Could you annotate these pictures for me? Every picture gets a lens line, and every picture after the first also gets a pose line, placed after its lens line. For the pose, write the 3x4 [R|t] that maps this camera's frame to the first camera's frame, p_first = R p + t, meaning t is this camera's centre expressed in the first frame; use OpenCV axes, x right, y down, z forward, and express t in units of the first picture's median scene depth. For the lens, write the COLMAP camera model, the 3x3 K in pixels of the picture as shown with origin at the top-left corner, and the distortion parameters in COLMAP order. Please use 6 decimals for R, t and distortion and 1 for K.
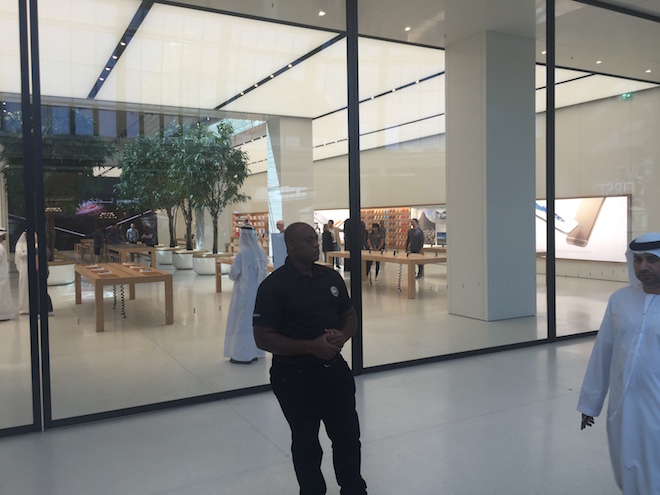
lens RADIAL K [[564.0, 0, 326.9], [0, 564.0, 250.2], [0, 0, 1]] dist [-0.007548, 0.001213]
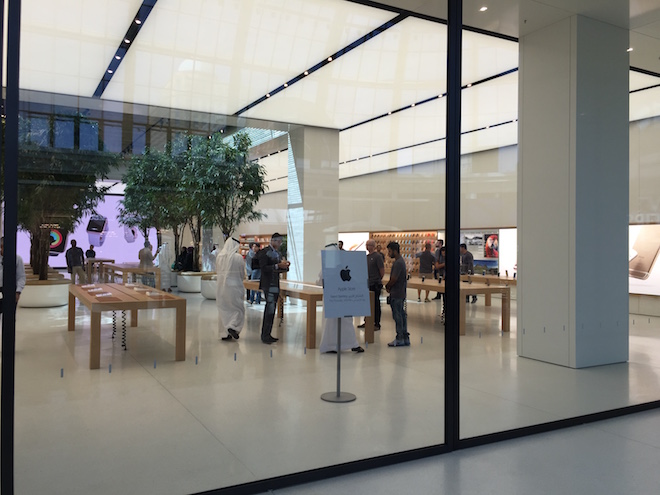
lens RADIAL K [[564.0, 0, 327.5], [0, 564.0, 250.9], [0, 0, 1]] dist [-0.007548, 0.001213]
pose [[0.999624, 0.027367, 0.001459, -0.037763], [-0.027275, 0.998646, -0.044303, 0.001373], [-0.002670, 0.044247, 0.999017, 0.092784]]
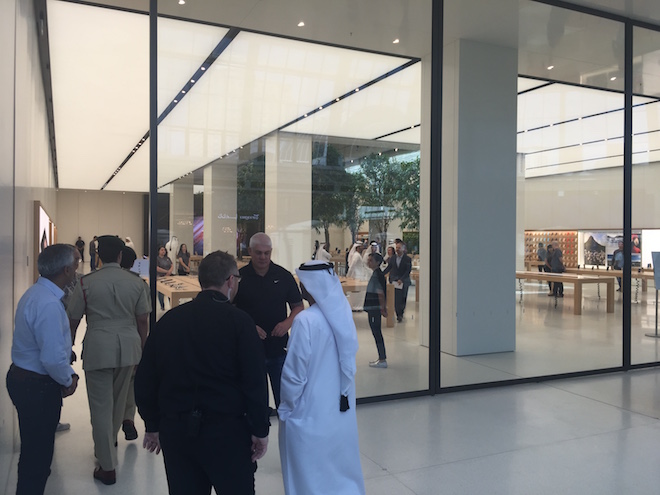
lens RADIAL K [[564.0, 0, 332.3], [0, 564.0, 241.8], [0, 0, 1]] dist [-0.007548, 0.001213]
pose [[0.997081, 0.026351, -0.071665, -0.300807], [-0.029888, 0.998364, -0.048740, 0.015193], [0.070263, 0.050740, 0.996237, -0.158228]]
